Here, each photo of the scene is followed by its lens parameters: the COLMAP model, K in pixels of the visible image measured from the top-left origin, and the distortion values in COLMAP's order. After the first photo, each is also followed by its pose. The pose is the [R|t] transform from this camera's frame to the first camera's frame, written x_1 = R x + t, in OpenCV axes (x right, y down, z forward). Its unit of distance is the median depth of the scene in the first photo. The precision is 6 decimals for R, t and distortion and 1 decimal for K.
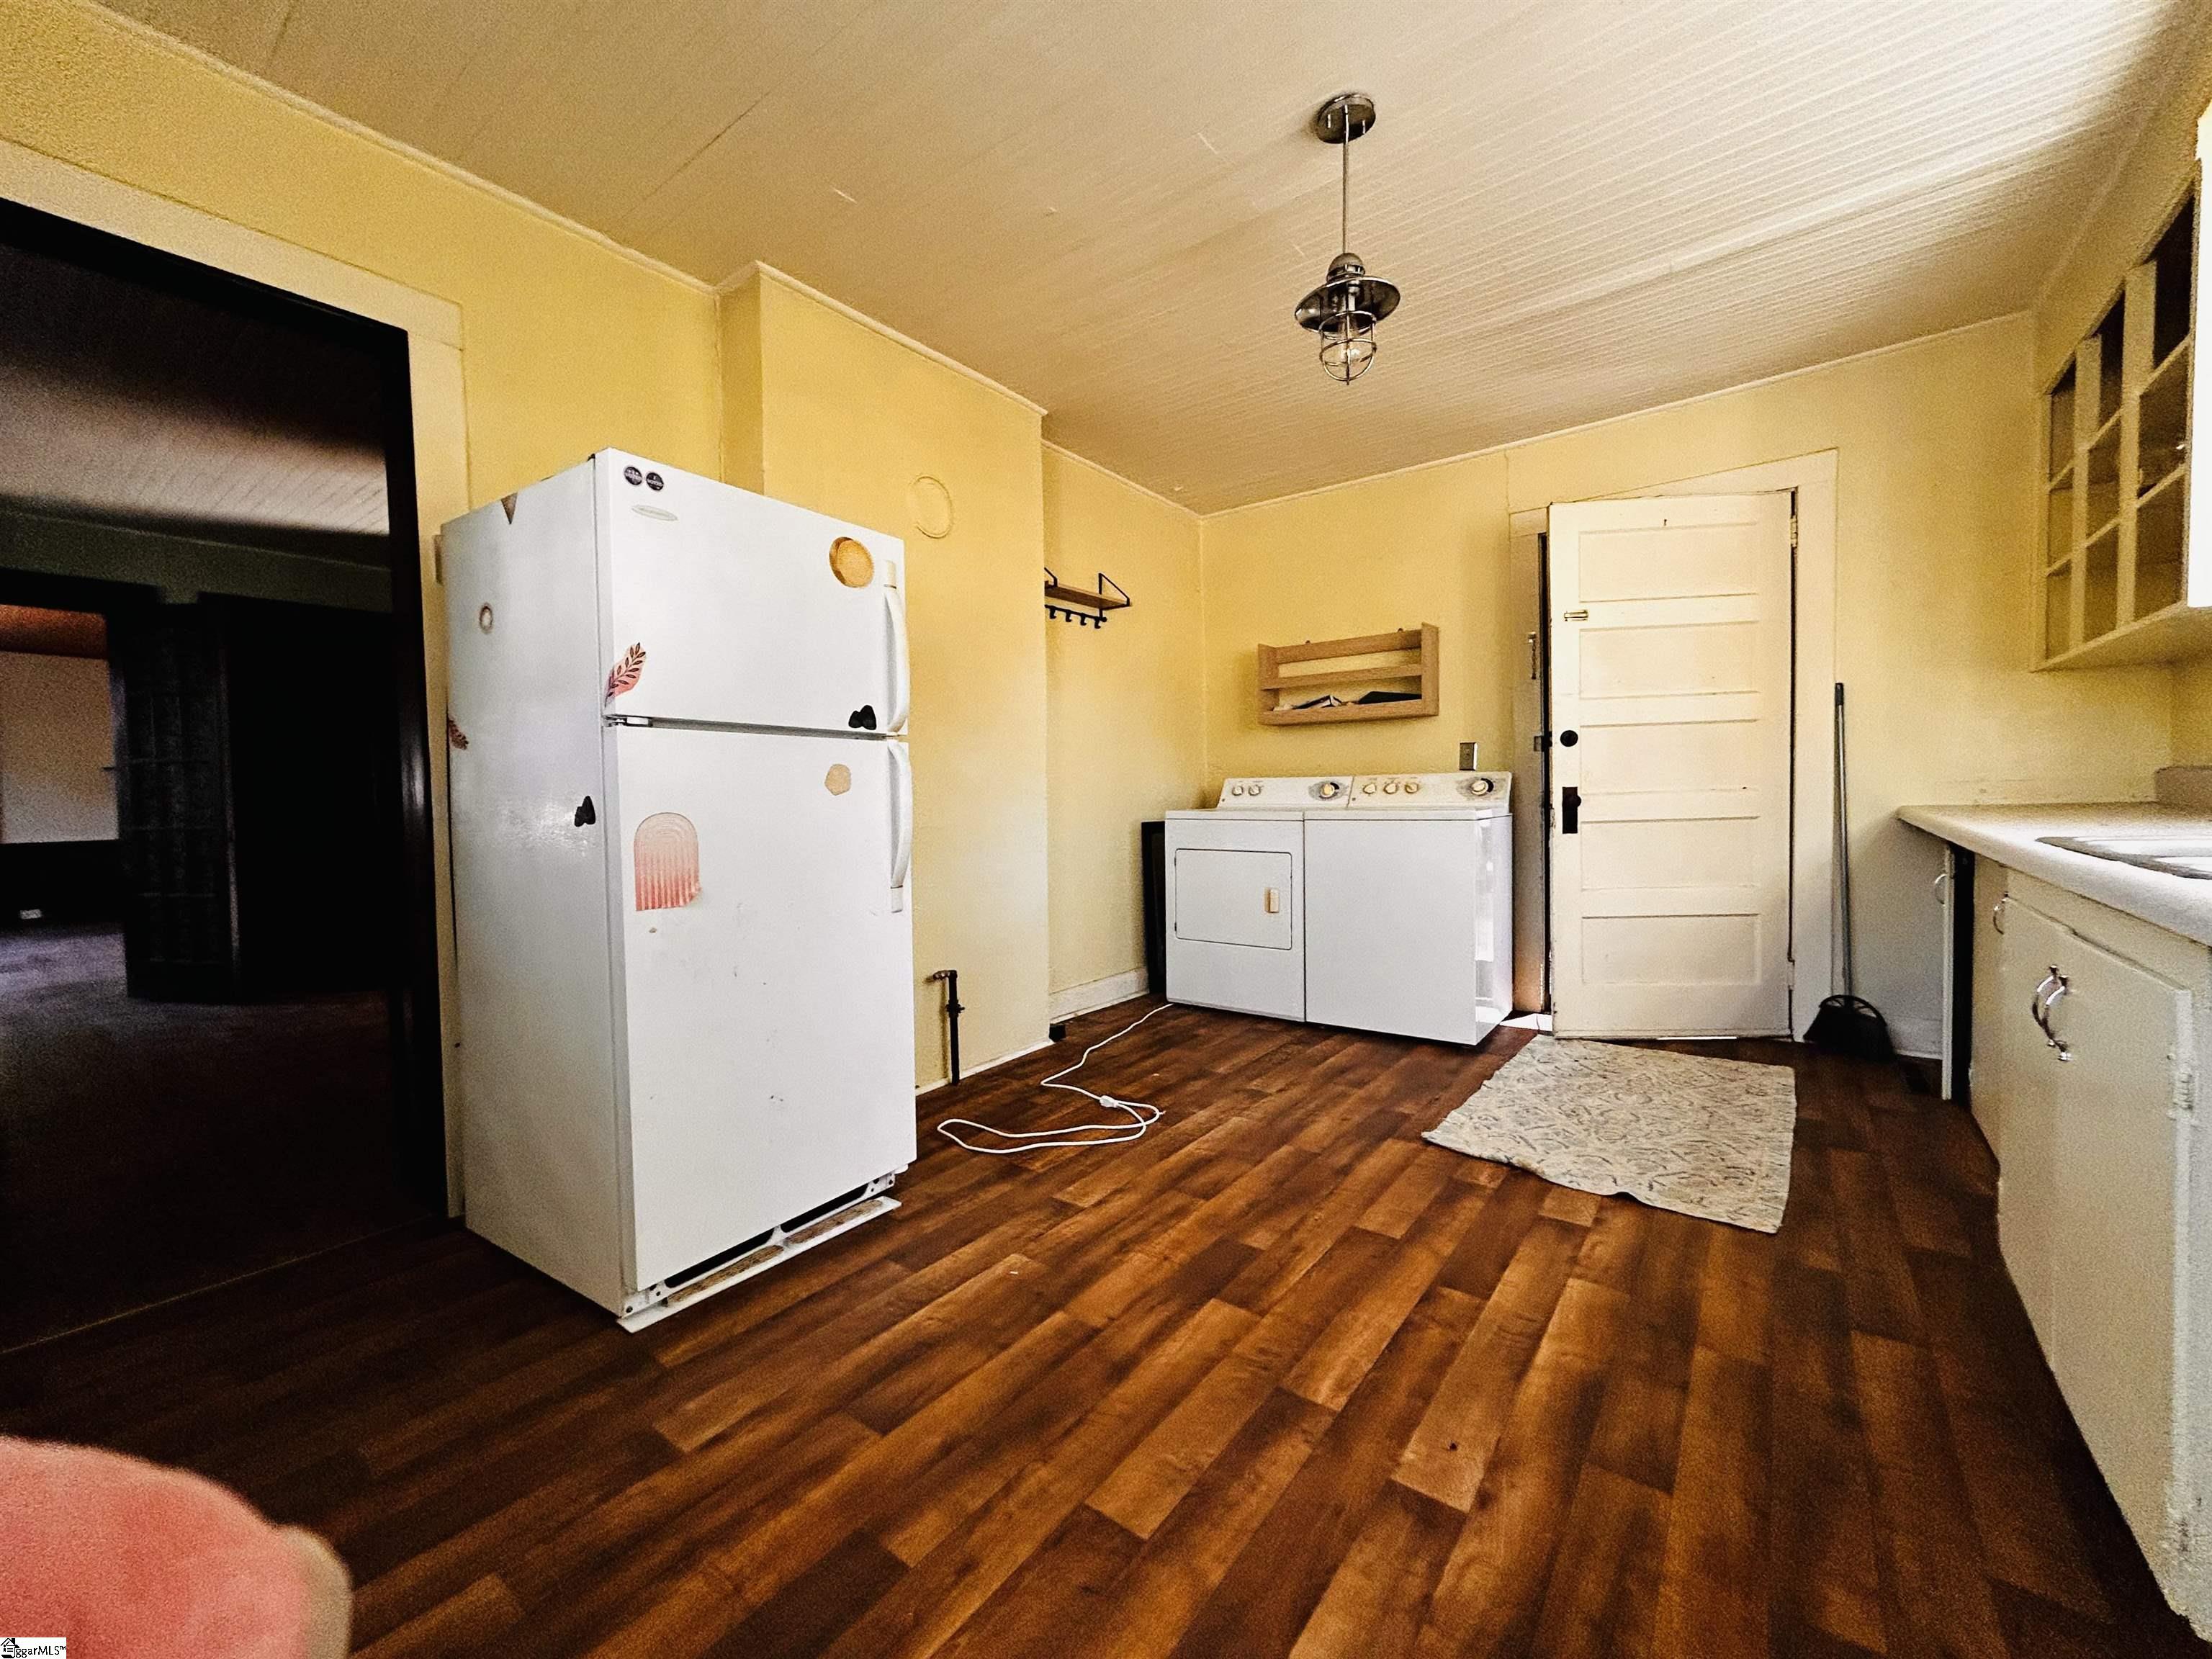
lens RADIAL K [[891.3, 0, 1102.3], [0, 891.3, 831.4], [0, 0, 1]] dist [0.001082, -0.000035]
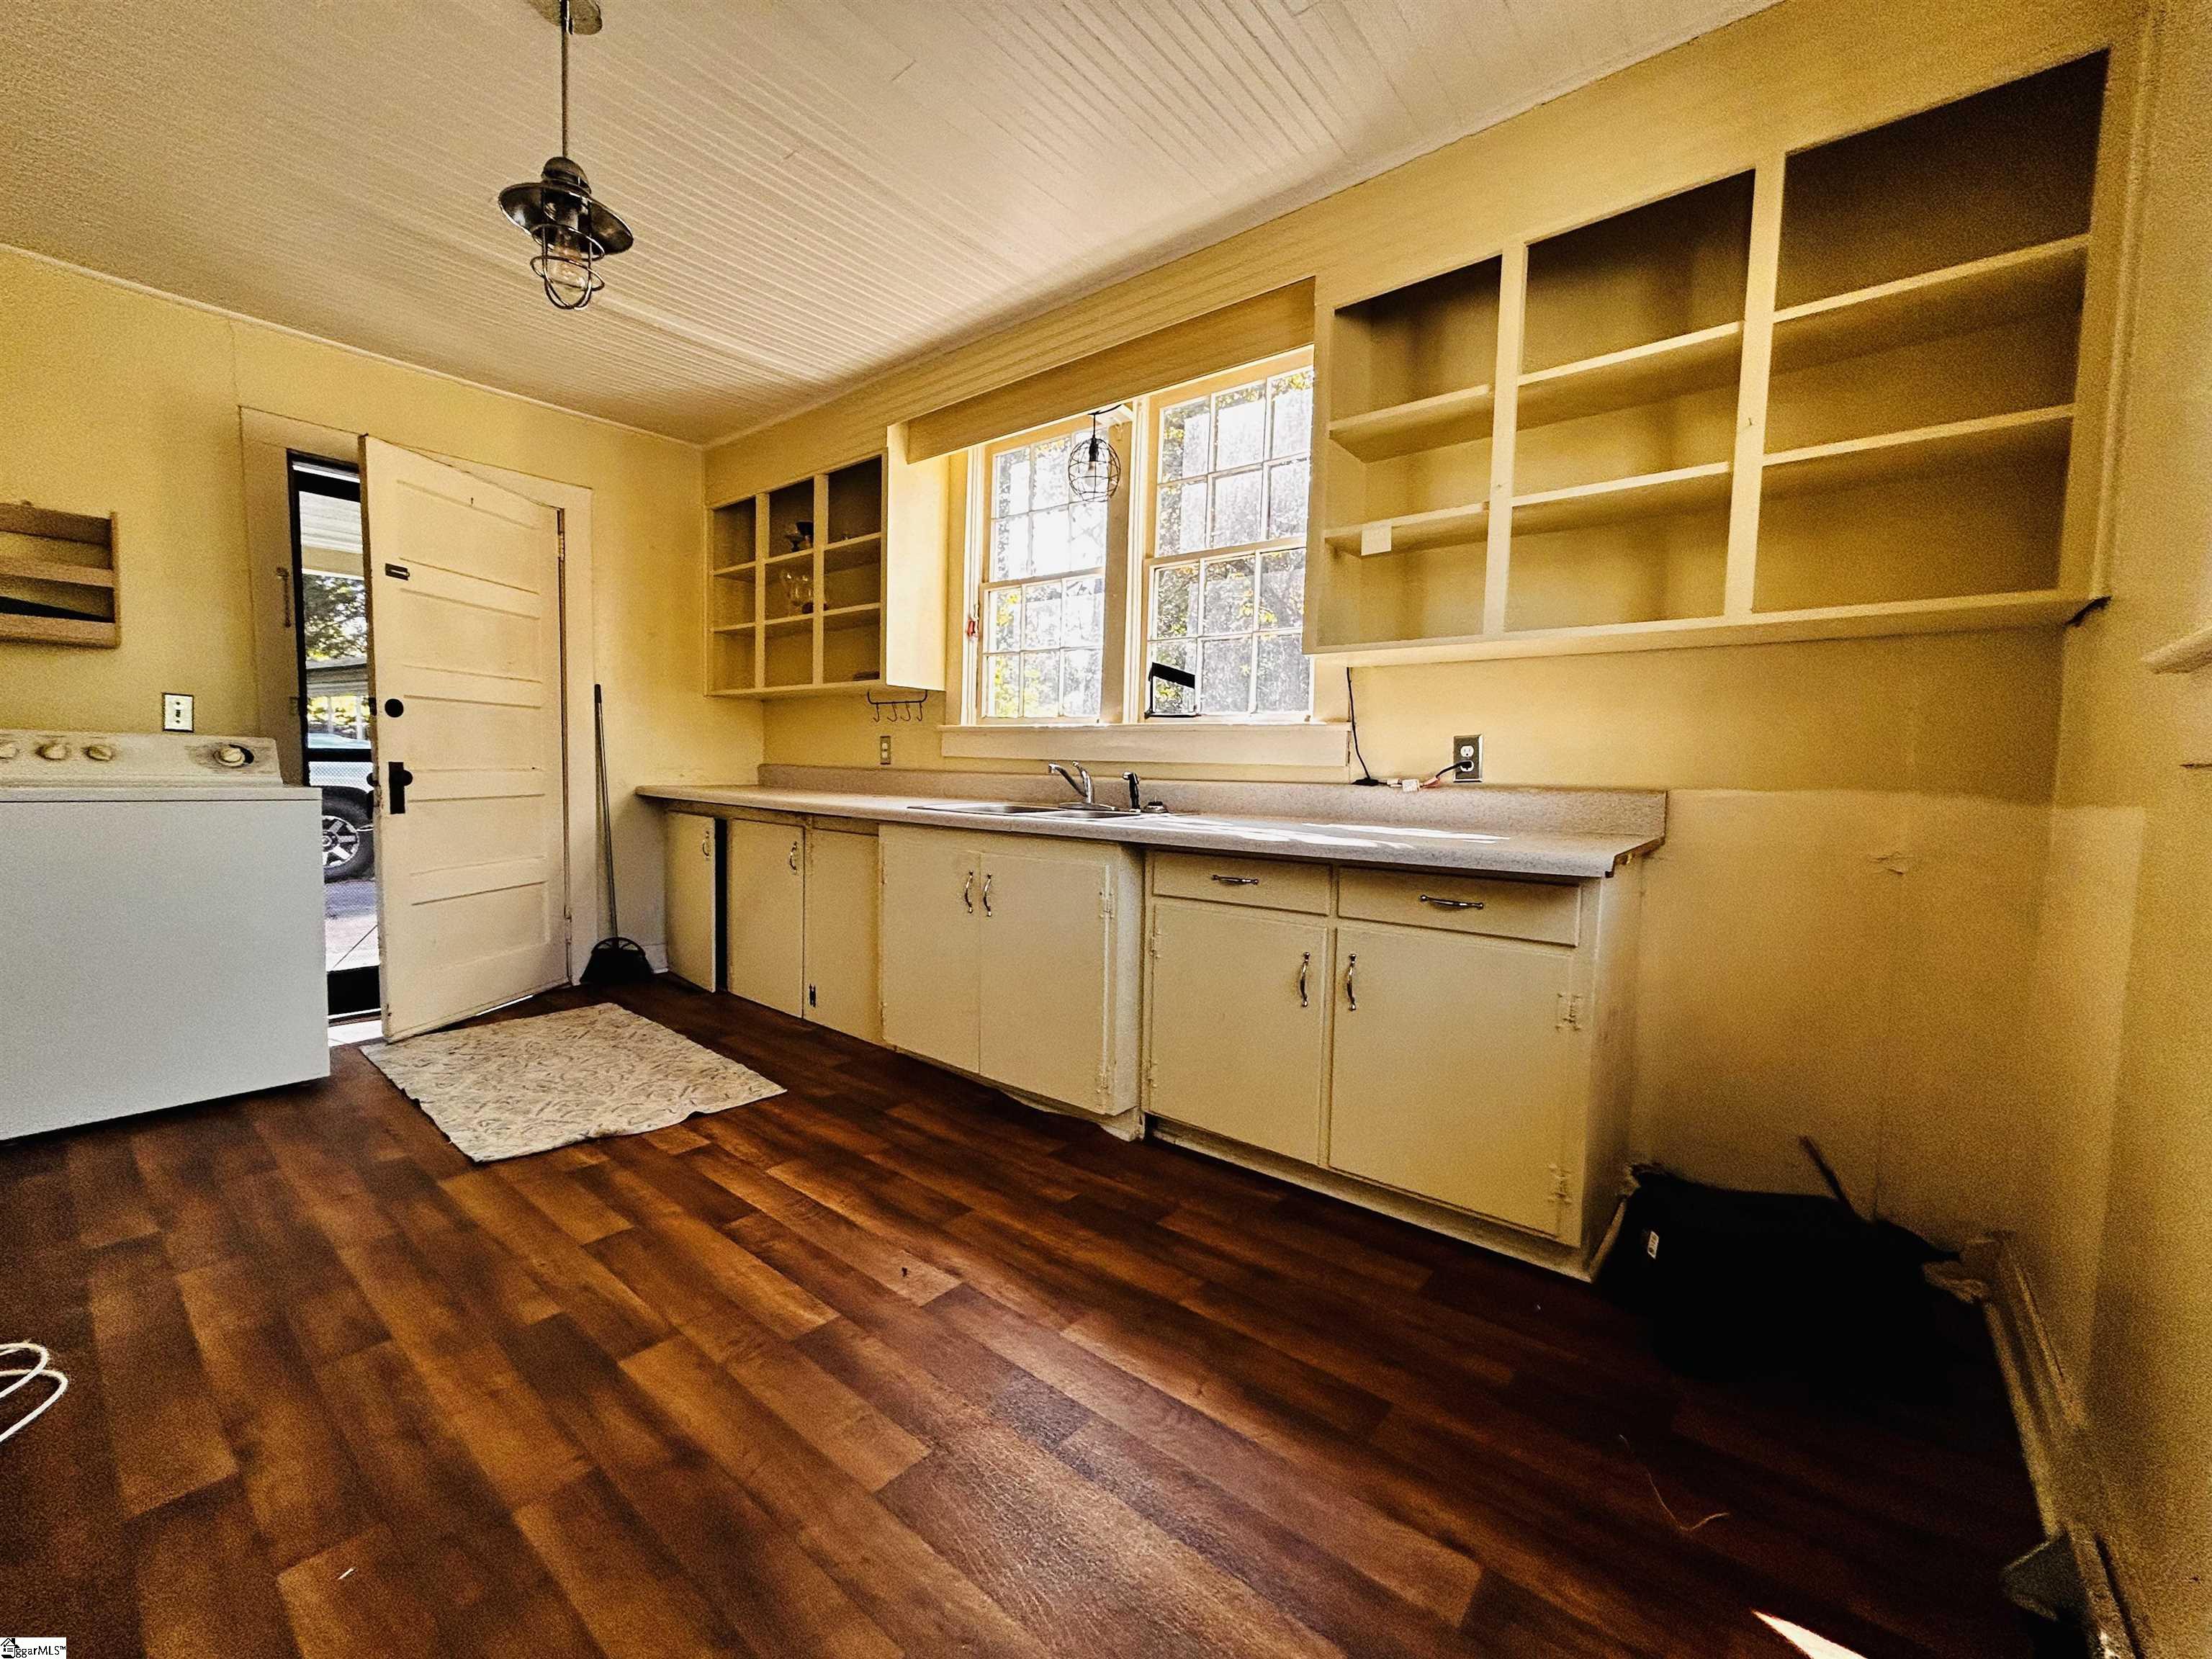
lens RADIAL K [[891.3, 0, 1105.9], [0, 891.3, 828.6], [0, 0, 1]] dist [0.001082, -0.000035]
pose [[0.026897, -0.041228, 0.998788, -0.480063], [0.018353, 0.999001, 0.040742, -0.008146], [-0.999470, 0.017235, 0.027627, 0.349338]]
